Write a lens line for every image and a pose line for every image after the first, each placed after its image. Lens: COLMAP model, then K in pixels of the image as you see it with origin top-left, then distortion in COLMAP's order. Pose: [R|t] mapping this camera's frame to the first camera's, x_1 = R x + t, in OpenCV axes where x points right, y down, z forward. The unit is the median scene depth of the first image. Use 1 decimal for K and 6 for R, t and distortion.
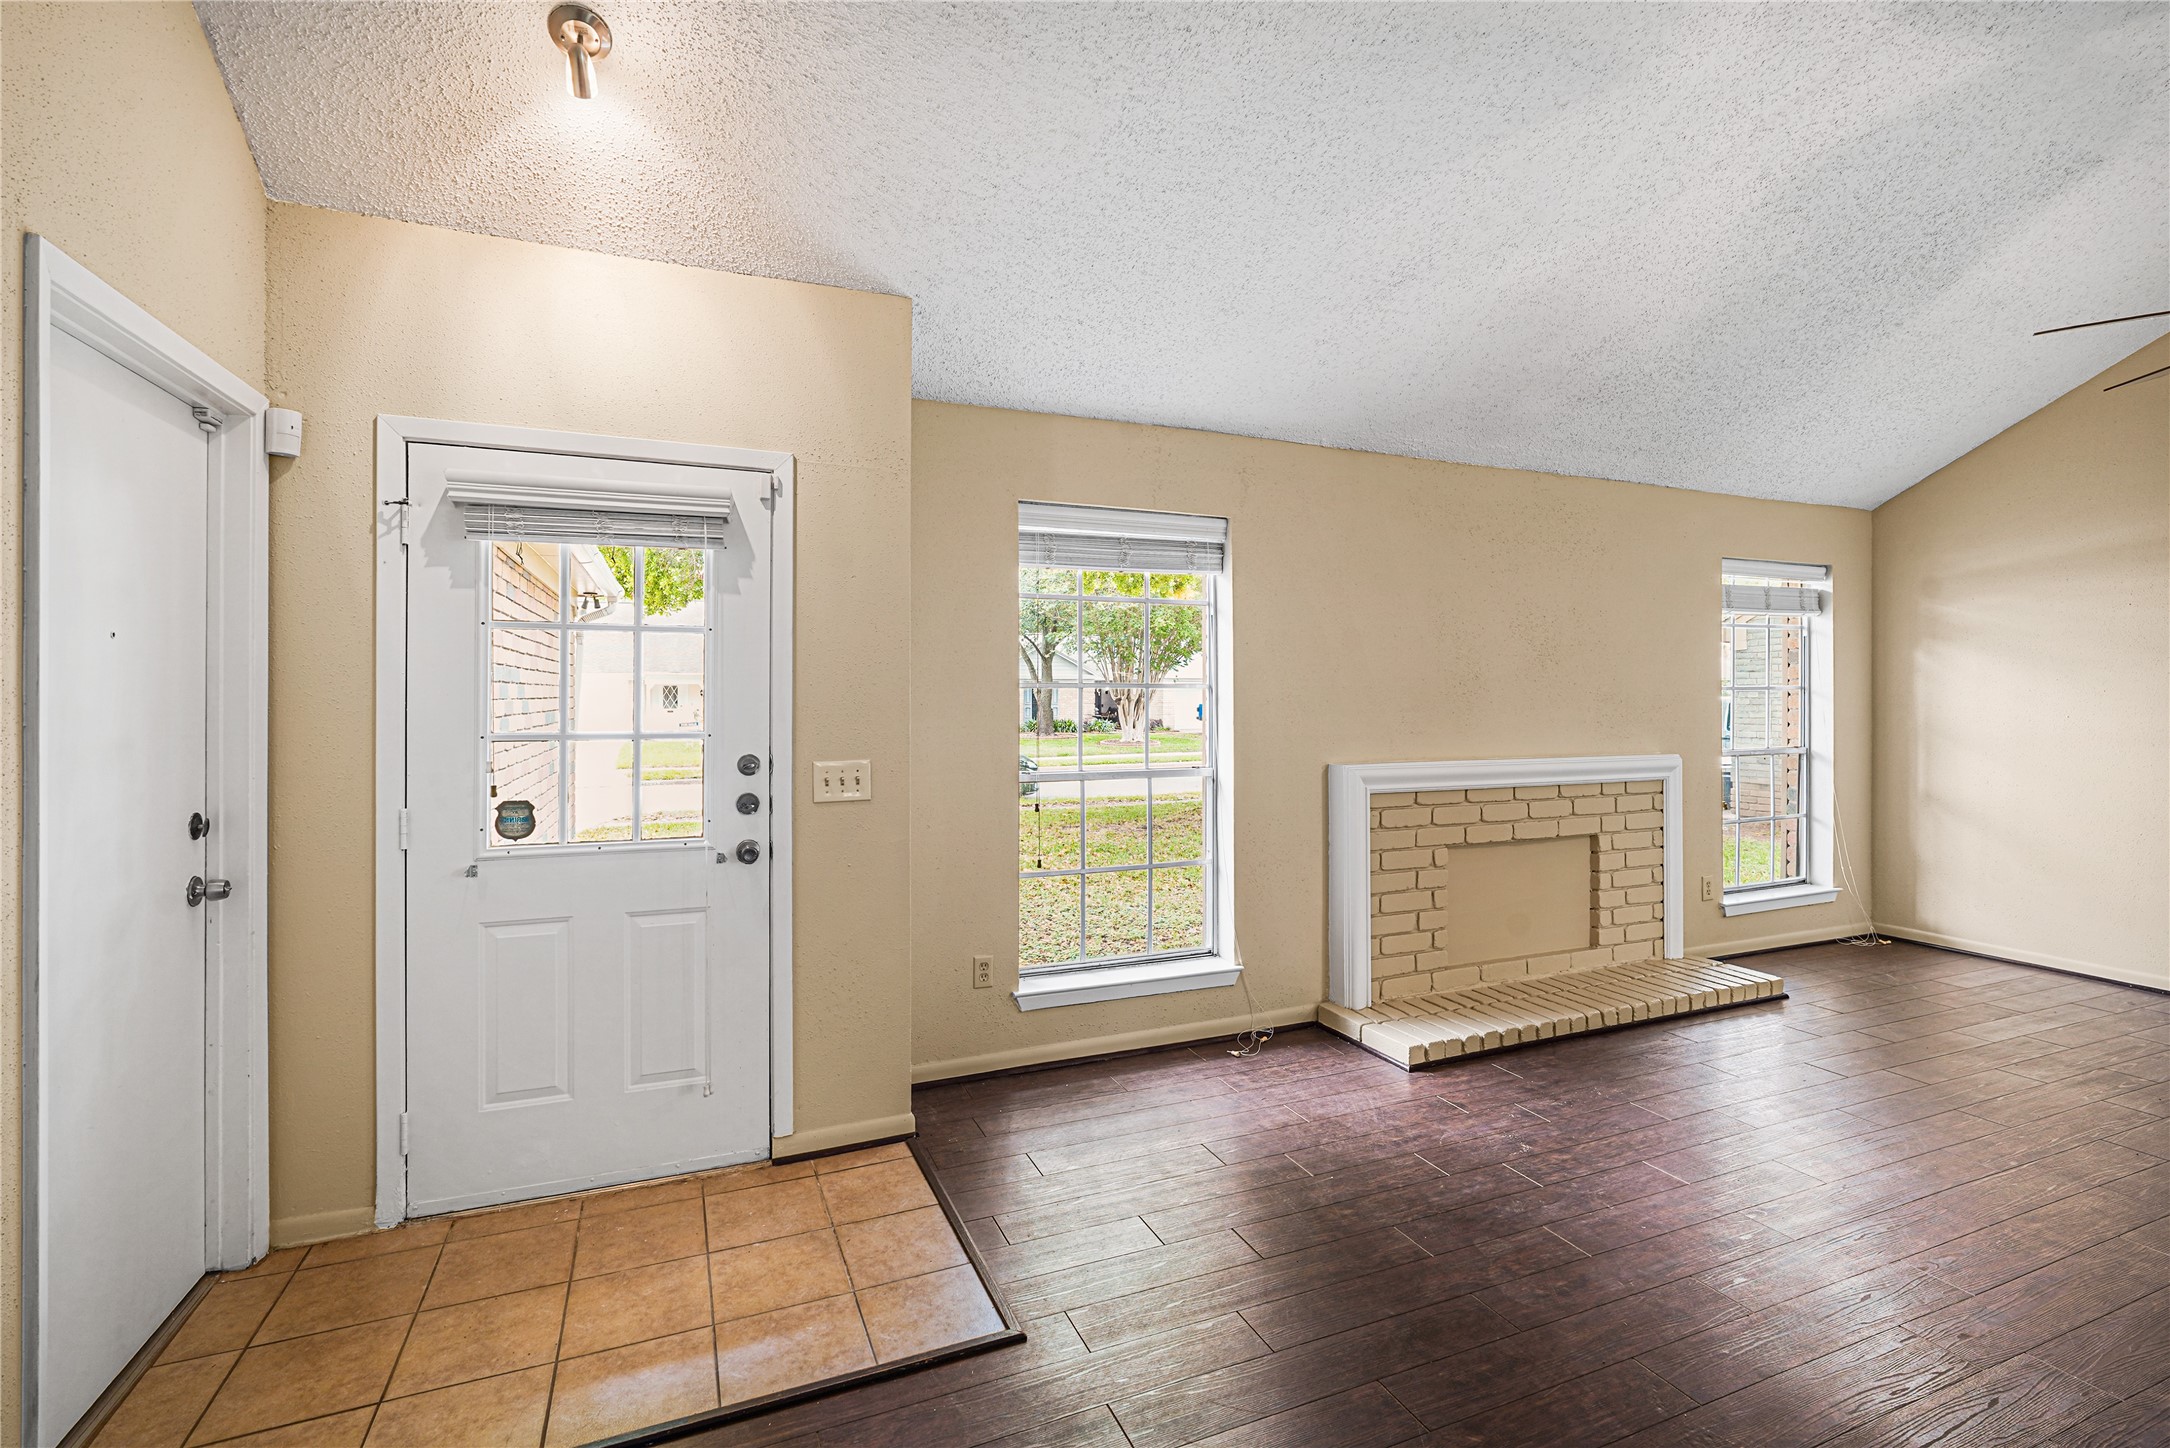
lens RADIAL K [[988.8, 0, 1086.6], [0, 988.8, 705.7], [0, 0, 1]] dist [-0.014424, 0.005596]
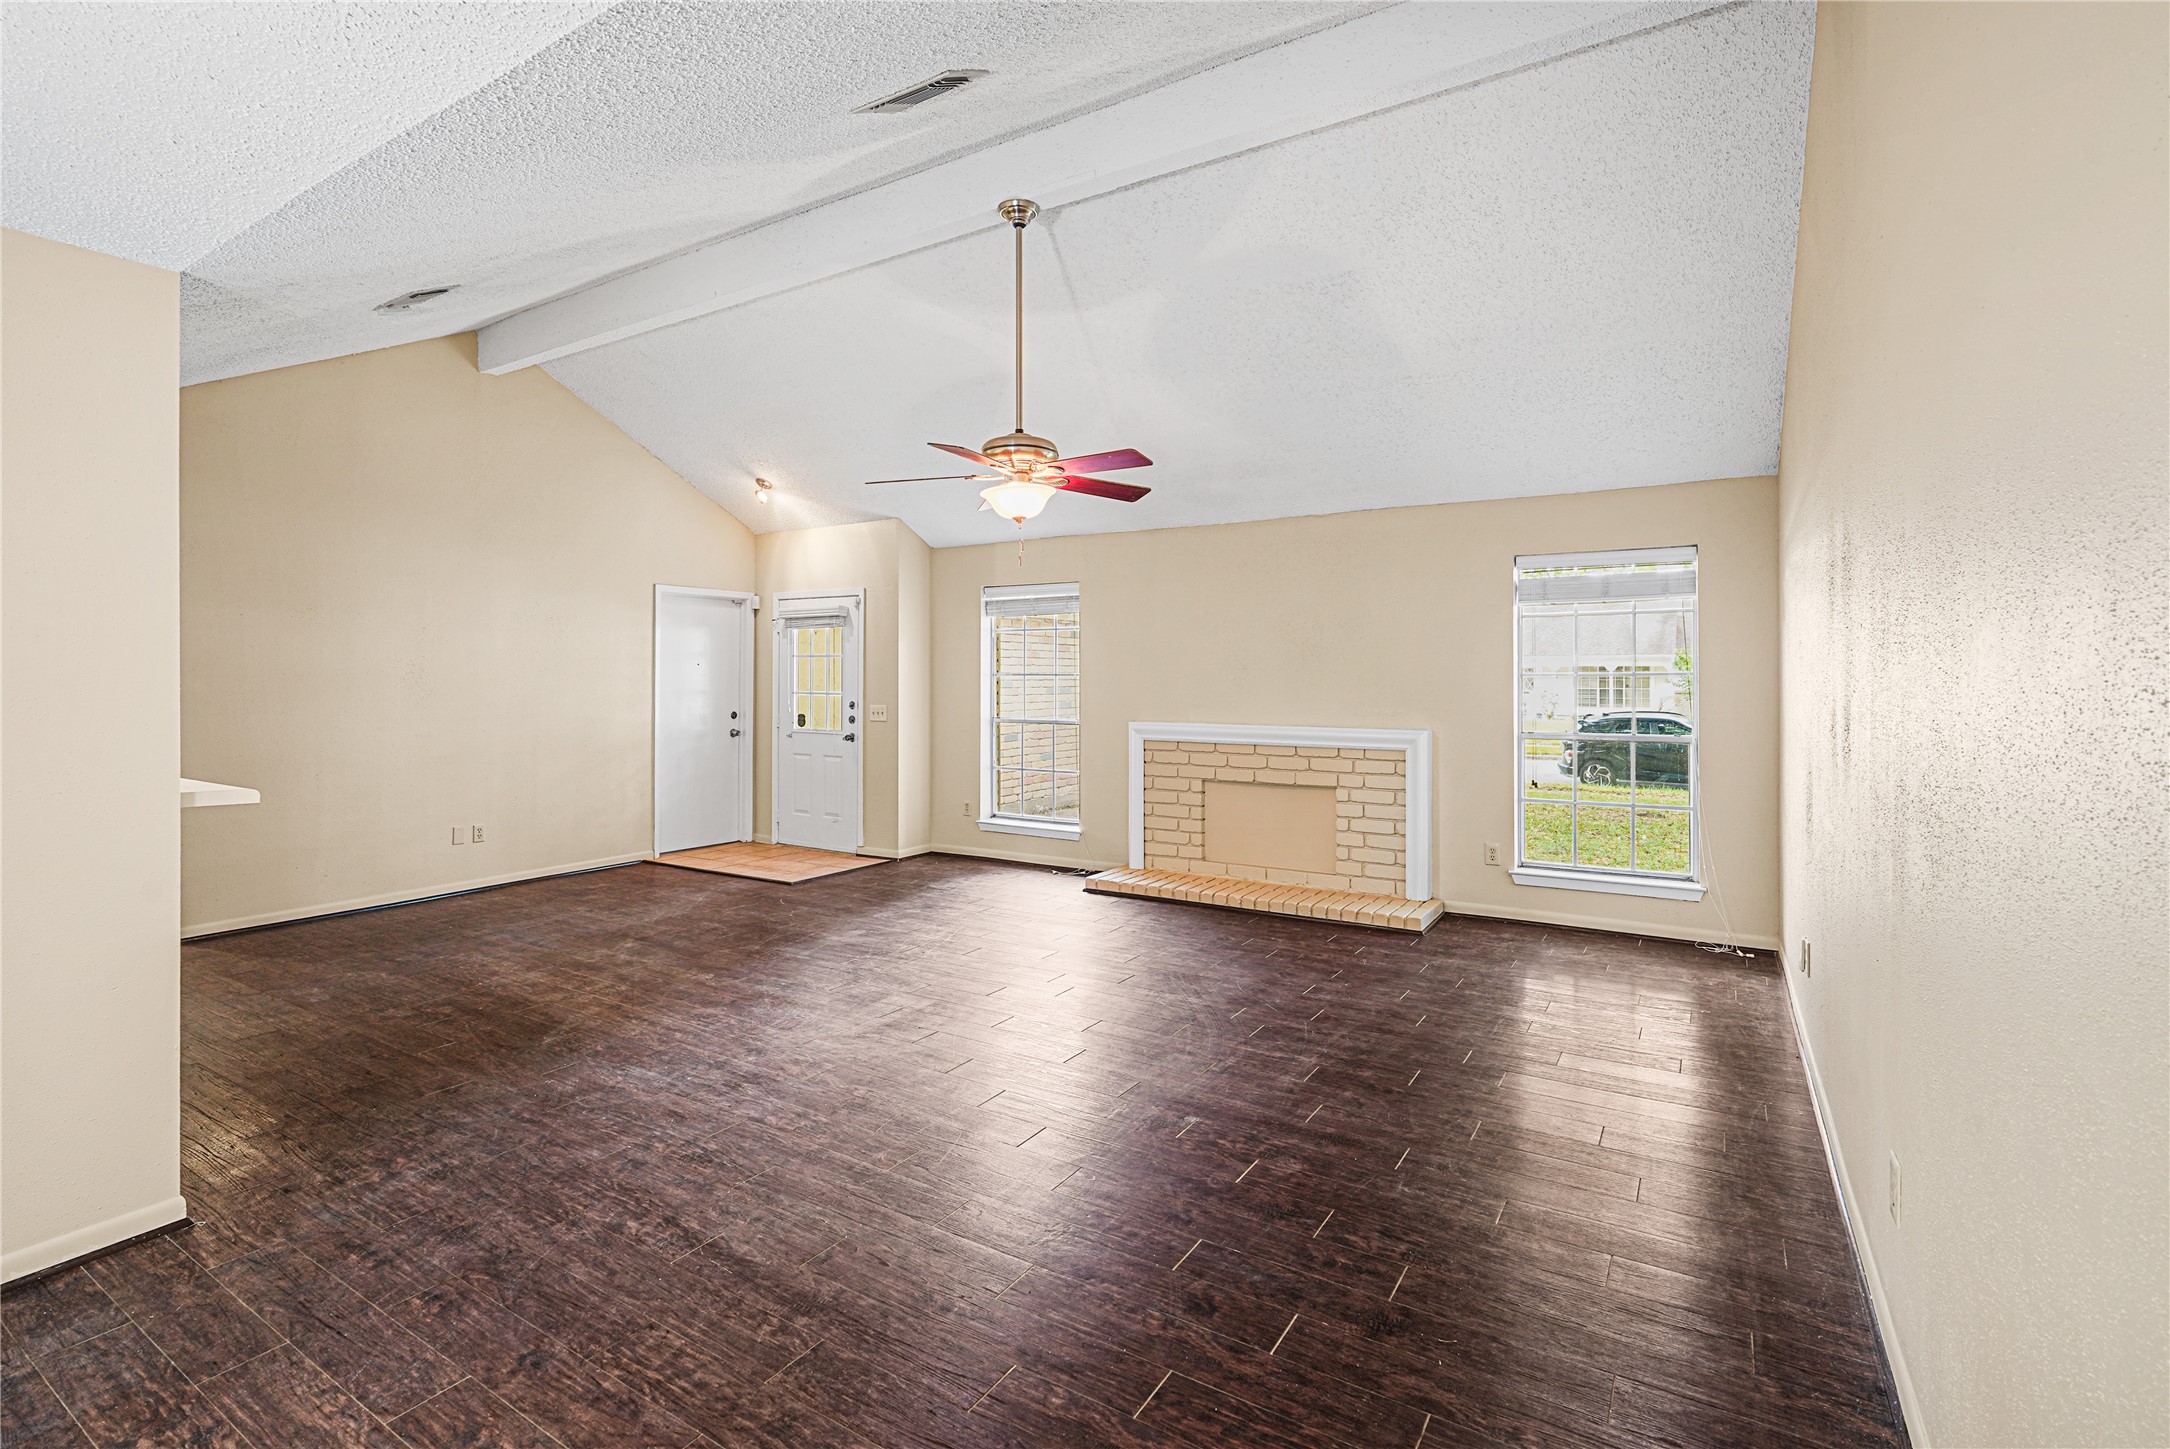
lens RADIAL K [[988.8, 0, 1081.9], [0, 988.8, 714.7], [0, 0, 1]] dist [-0.014424, 0.005596]
pose [[0.577724, 0.034483, -0.815504, 2.013892], [-0.007715, 0.999293, 0.036788, -0.017390], [0.816196, -0.014962, 0.577581, -0.046988]]
